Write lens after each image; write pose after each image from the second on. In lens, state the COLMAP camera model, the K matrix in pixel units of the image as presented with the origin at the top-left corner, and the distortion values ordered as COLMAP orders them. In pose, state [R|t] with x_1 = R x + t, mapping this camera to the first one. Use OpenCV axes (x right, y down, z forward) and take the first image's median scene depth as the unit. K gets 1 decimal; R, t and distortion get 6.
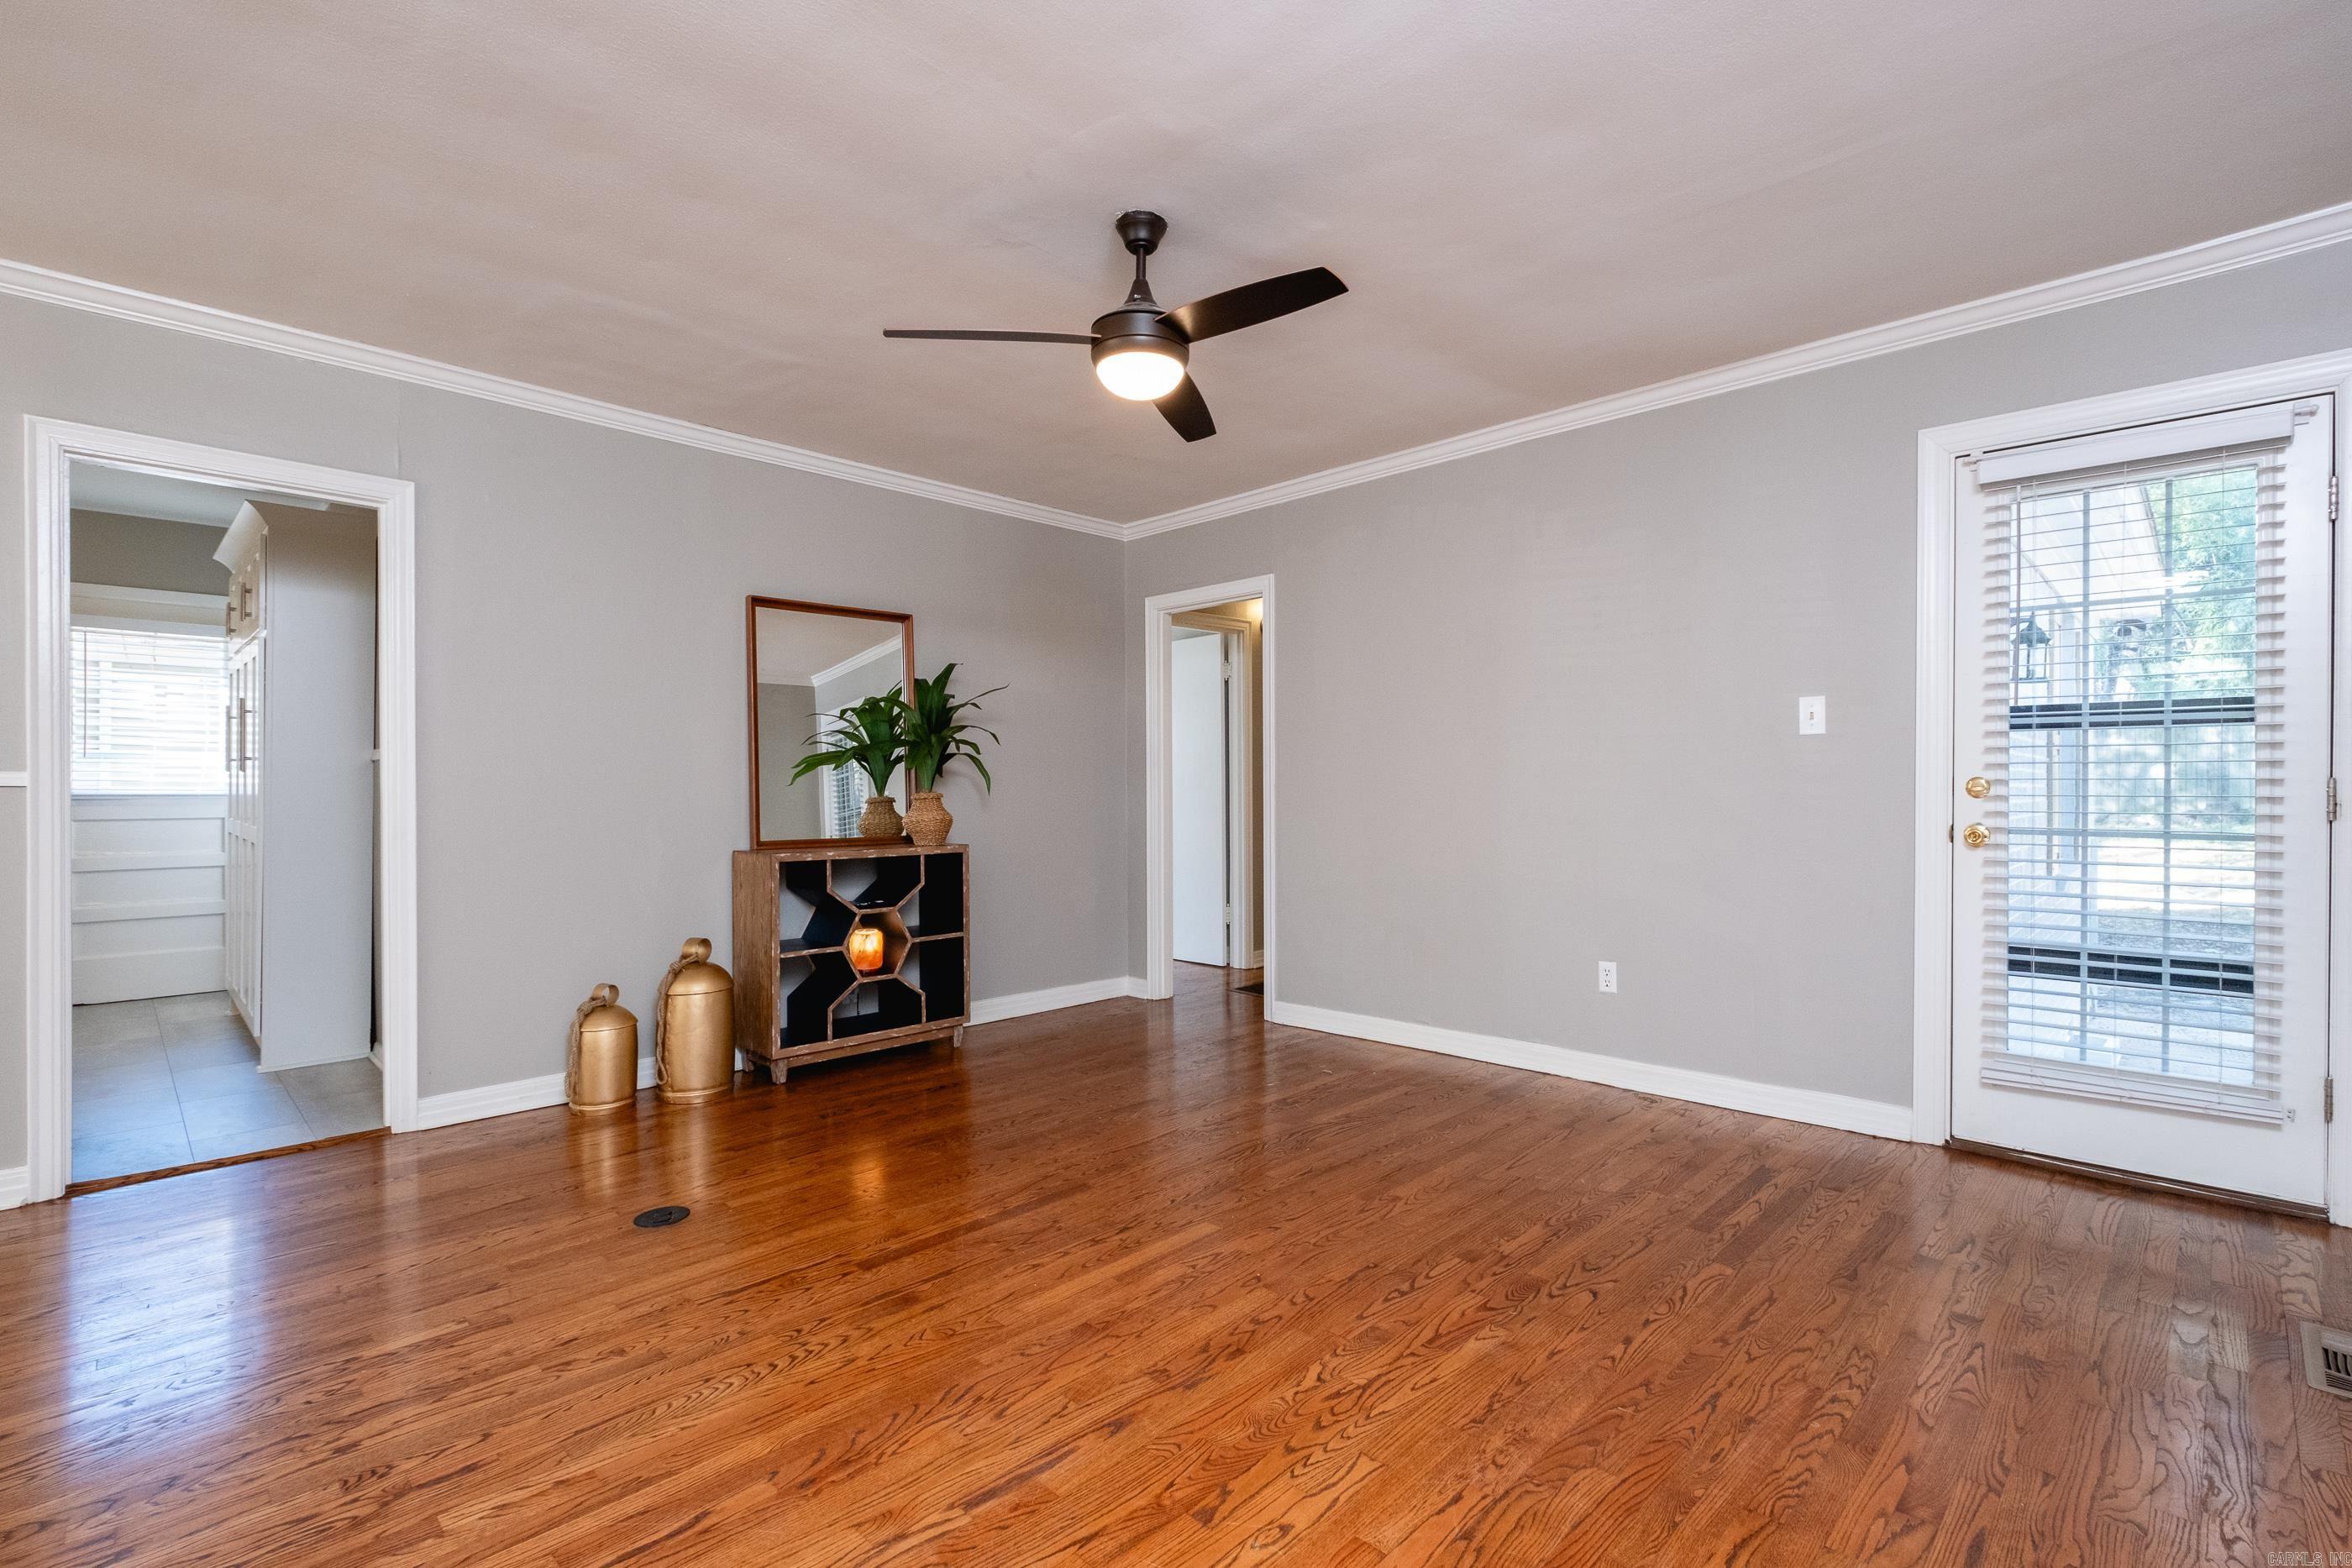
lens RADIAL K [[1128.2, 0, 1205.7], [0, 1128.2, 790.8], [0, 0, 1]] dist [0.009911, -0.000016]
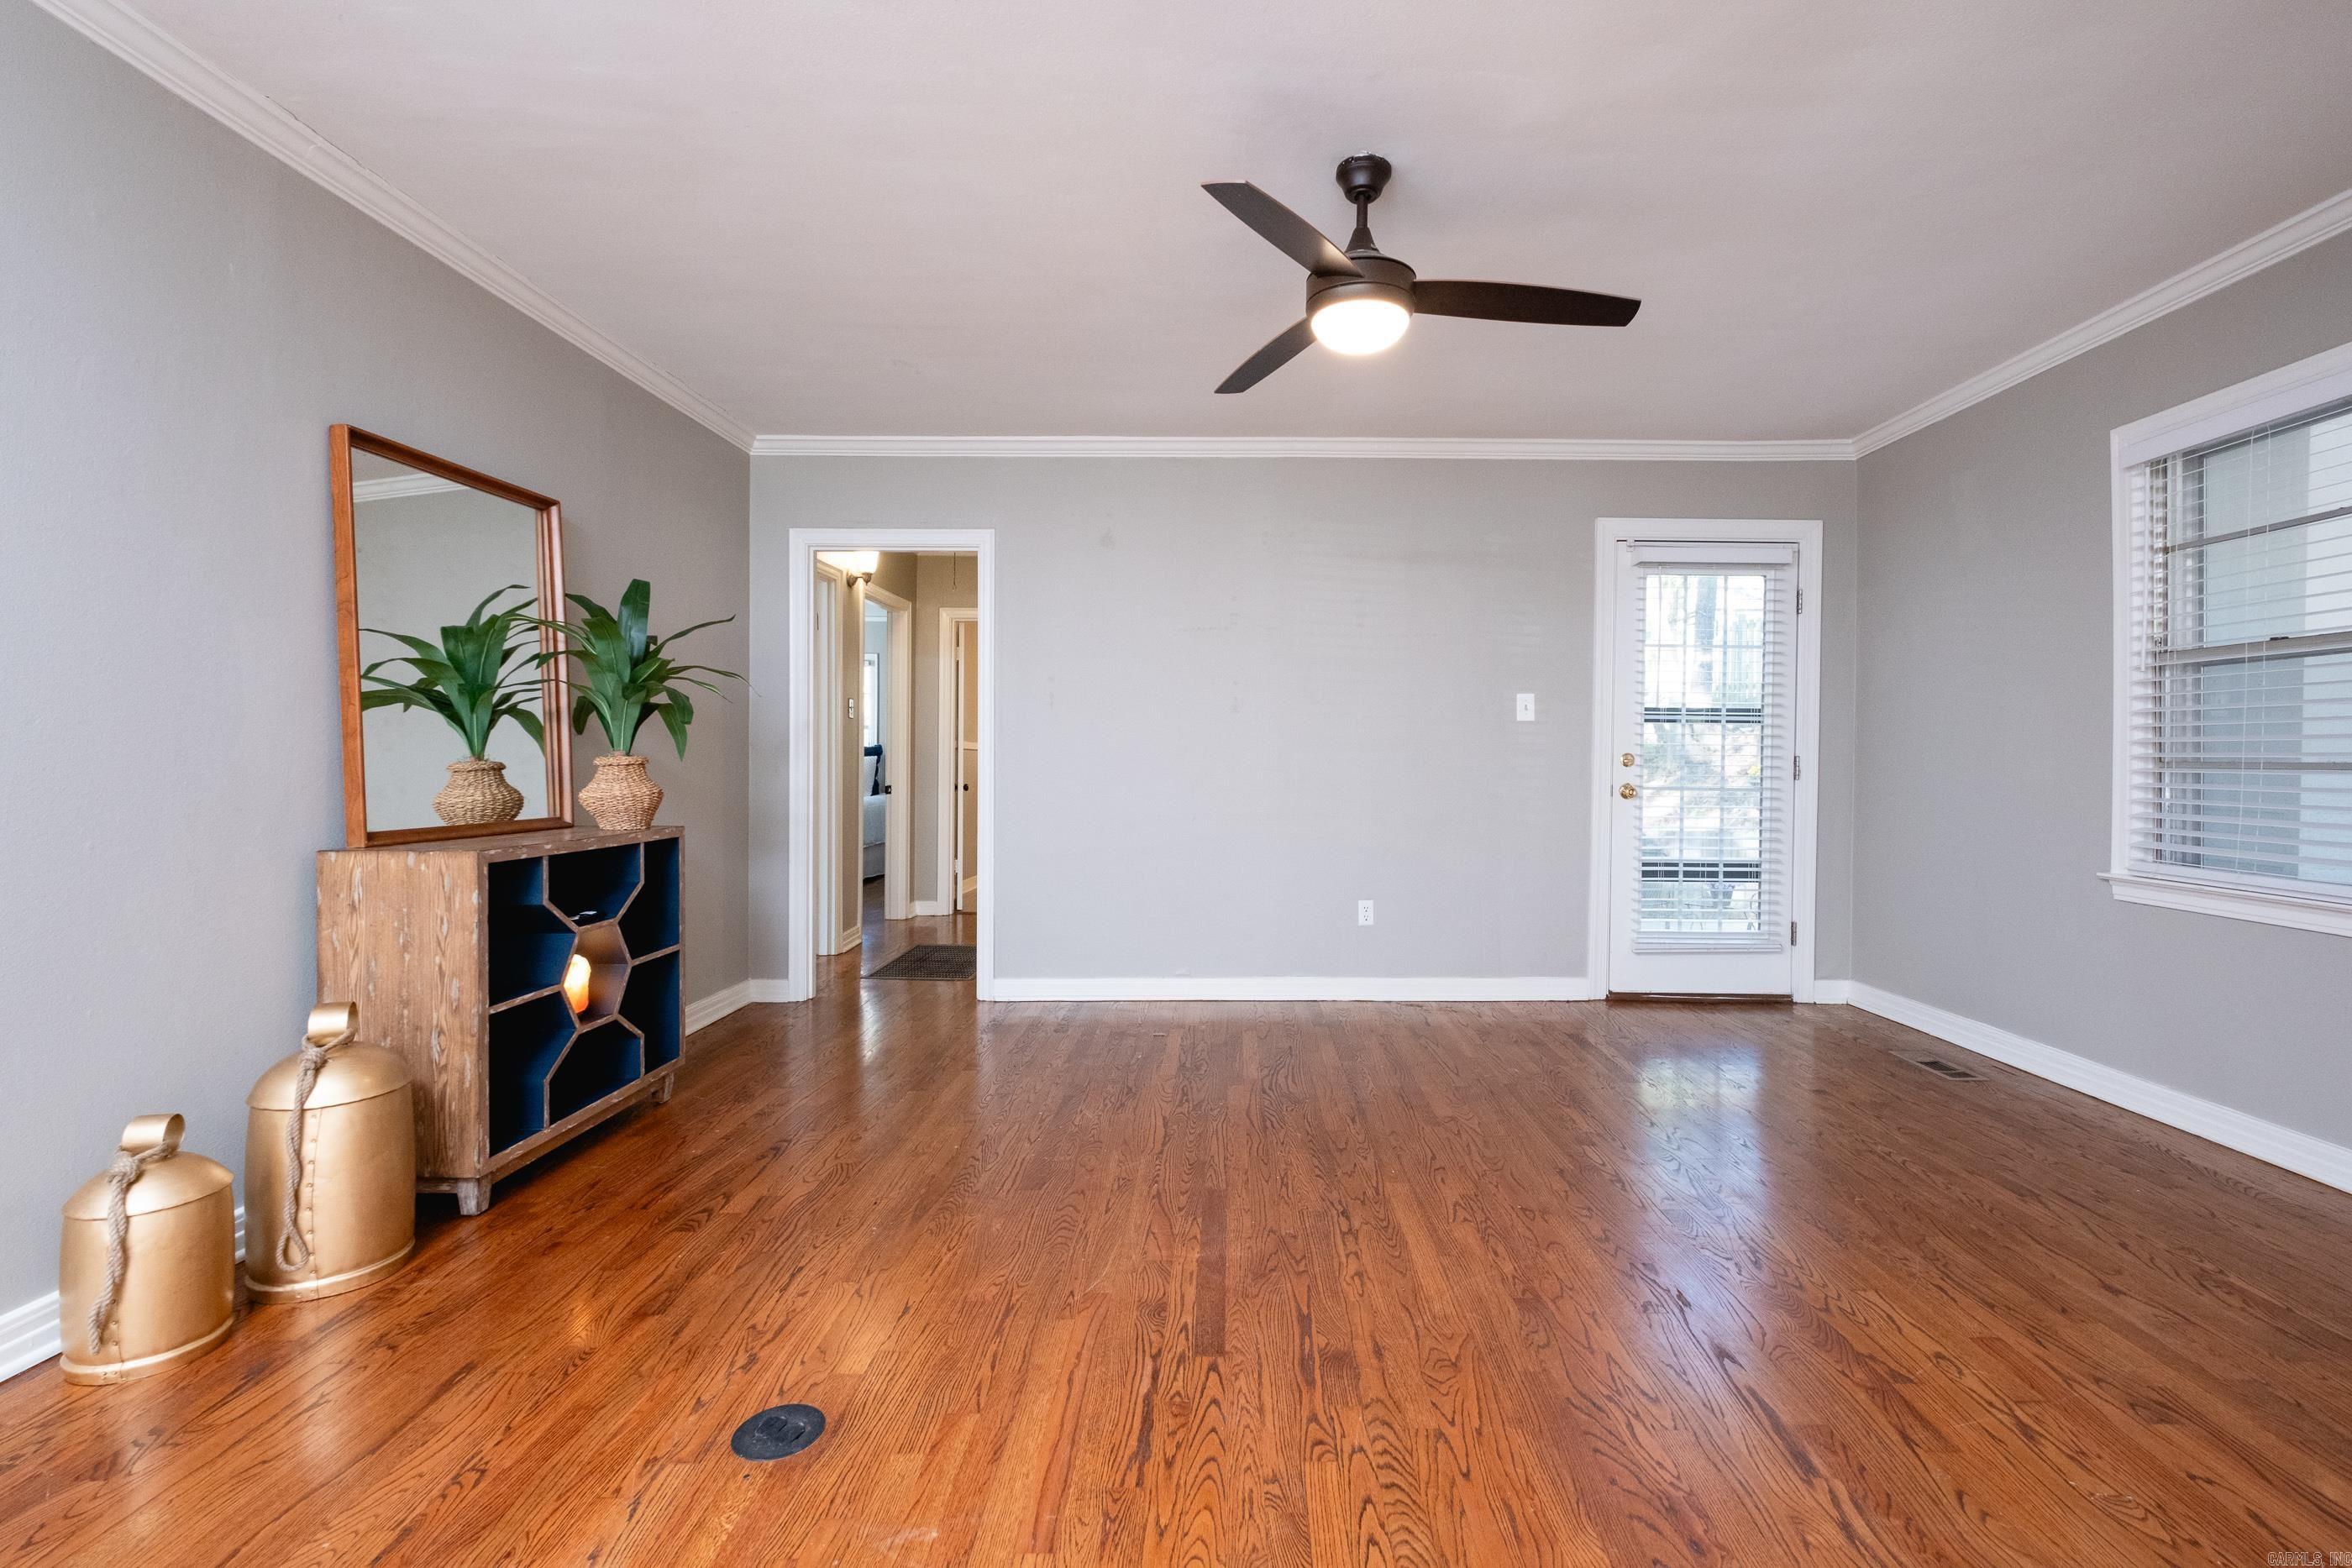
lens RADIAL K [[1023.5, 0, 1245.3], [0, 1023.5, 769.1], [0, 0, 1]] dist [0.012861, -0.007543]
pose [[0.704196, 0.000746, 0.710005, -0.661937], [-0.006270, 0.999967, 0.005168, 0.005868], [-0.709978, -0.008091, 0.704177, 0.396876]]
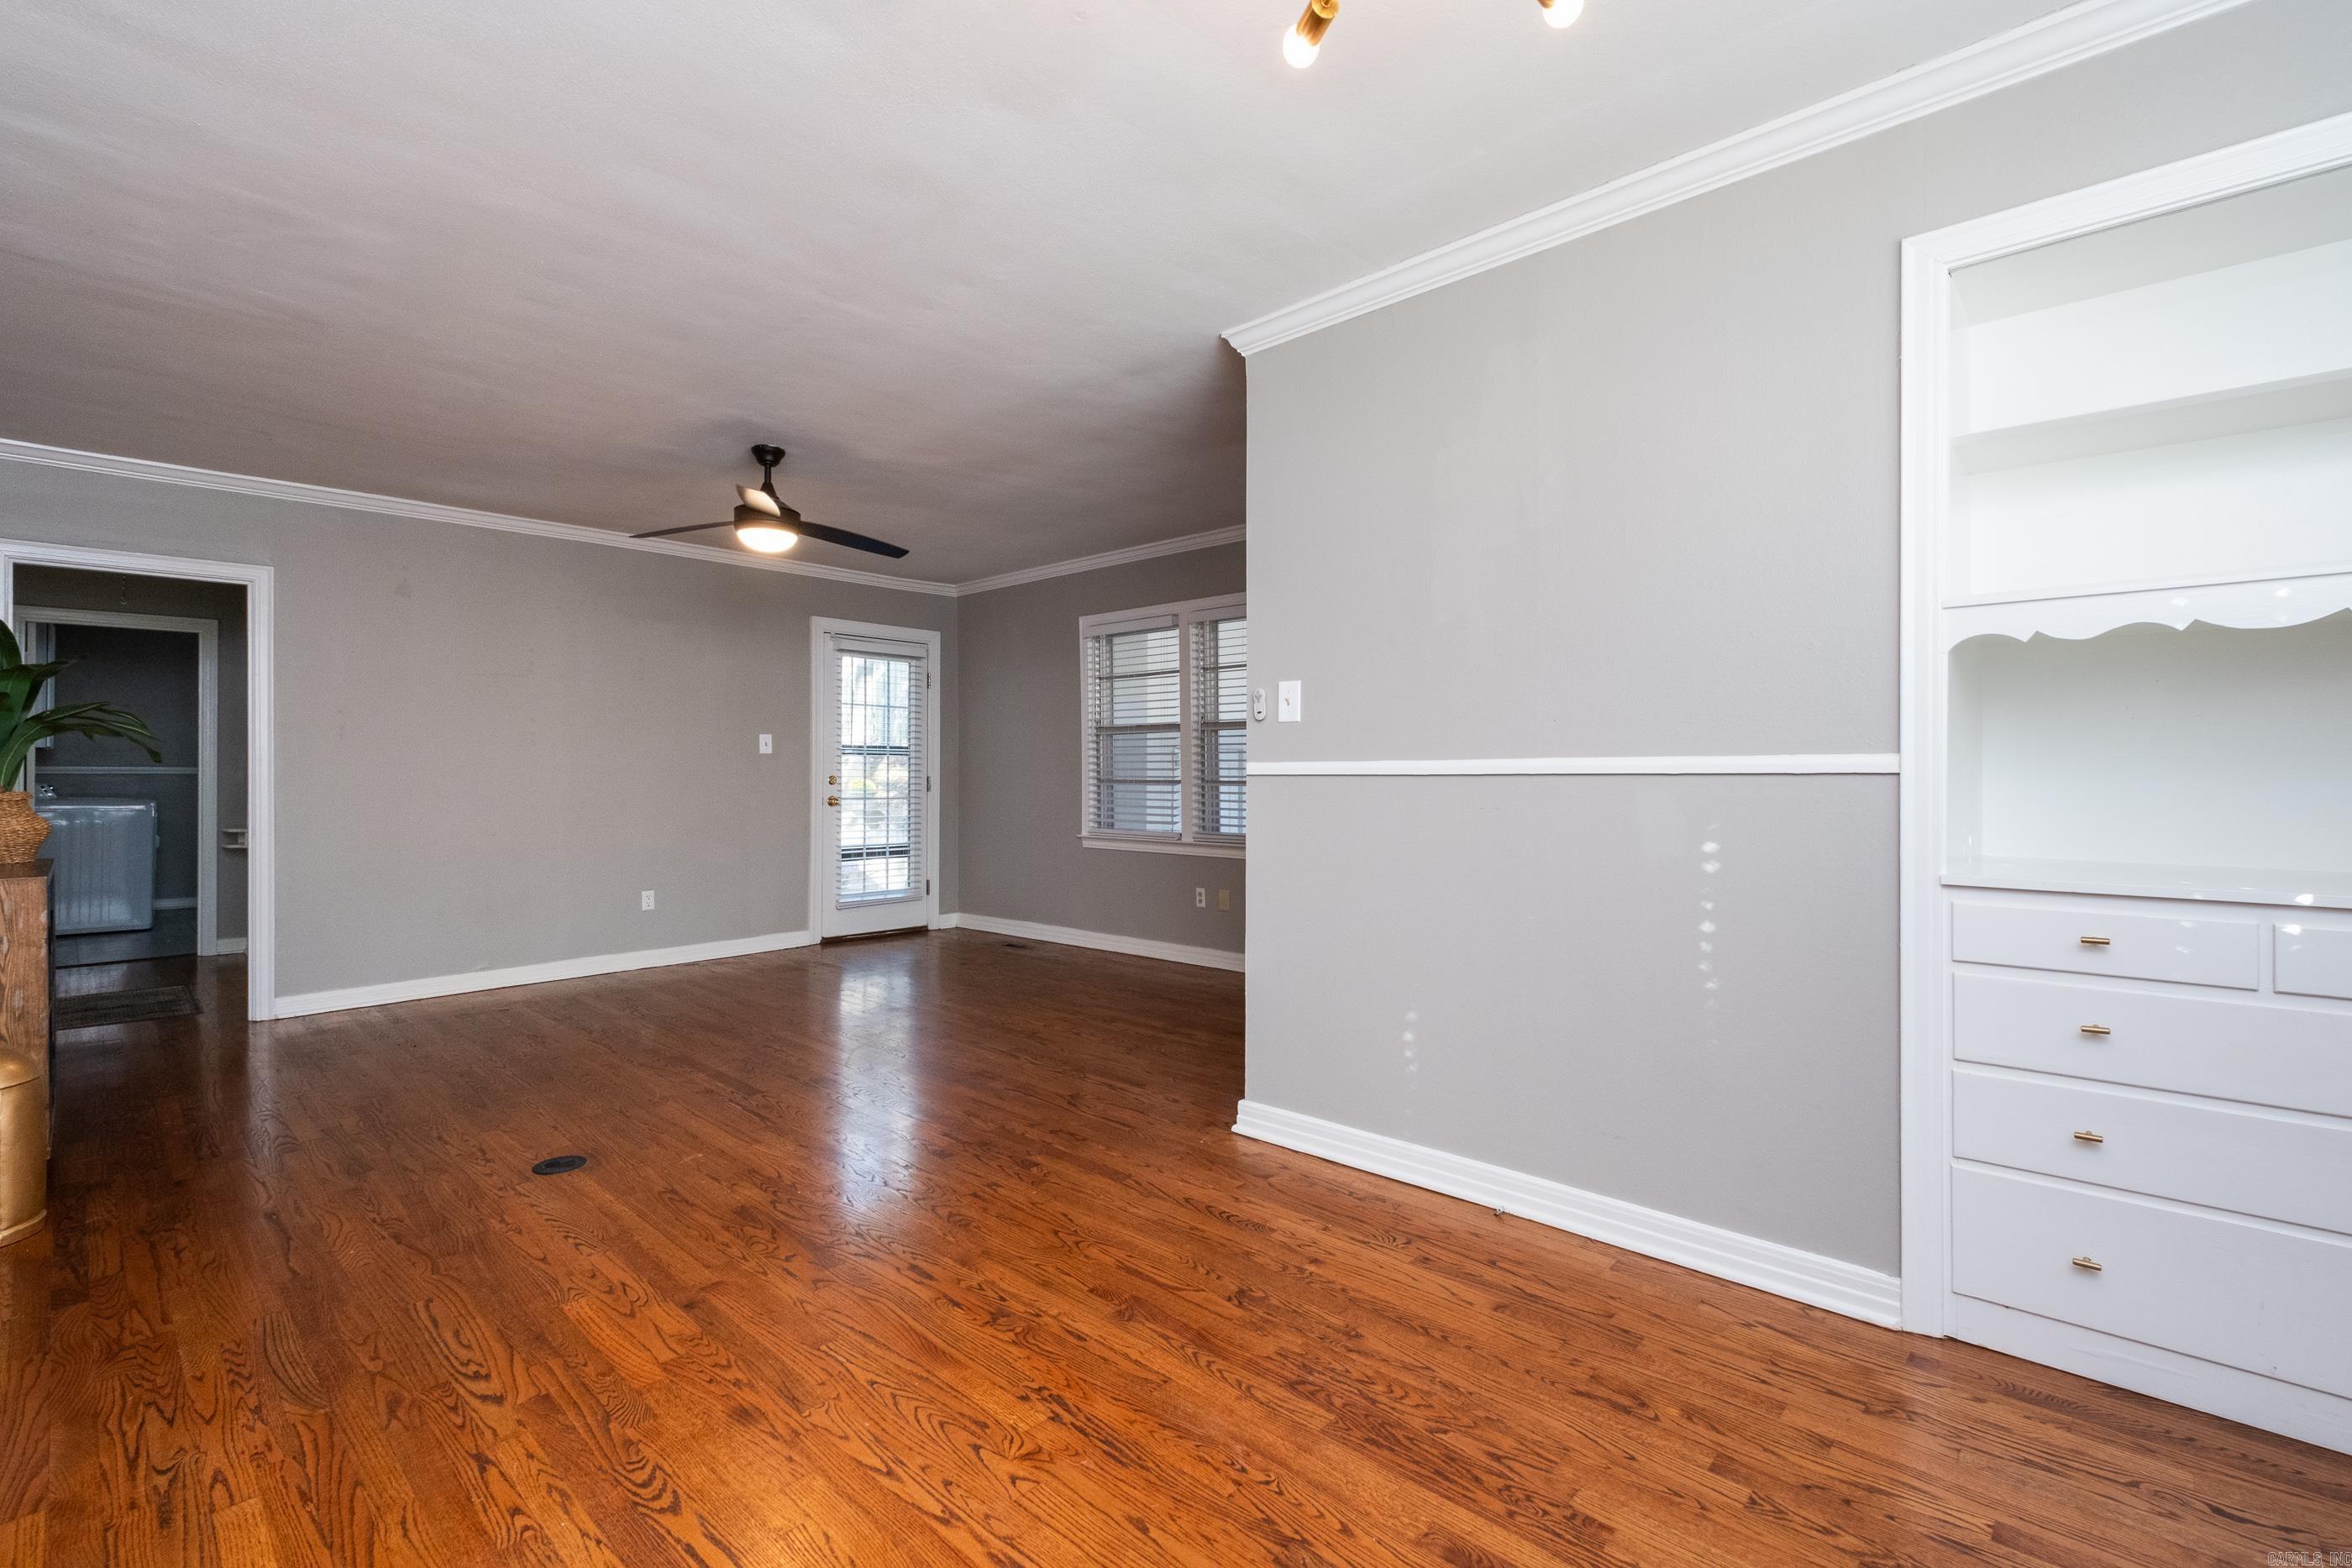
lens RADIAL K [[1061.0, 0, 1157.8], [0, 1061.0, 780.5], [0, 0, 1]] dist [0.012612, -0.009891]
pose [[-0.024946, -0.003714, 0.999682, -1.465760], [0.004478, 0.999983, 0.003826, -0.008045], [-0.999679, 0.004572, -0.024929, 0.404178]]
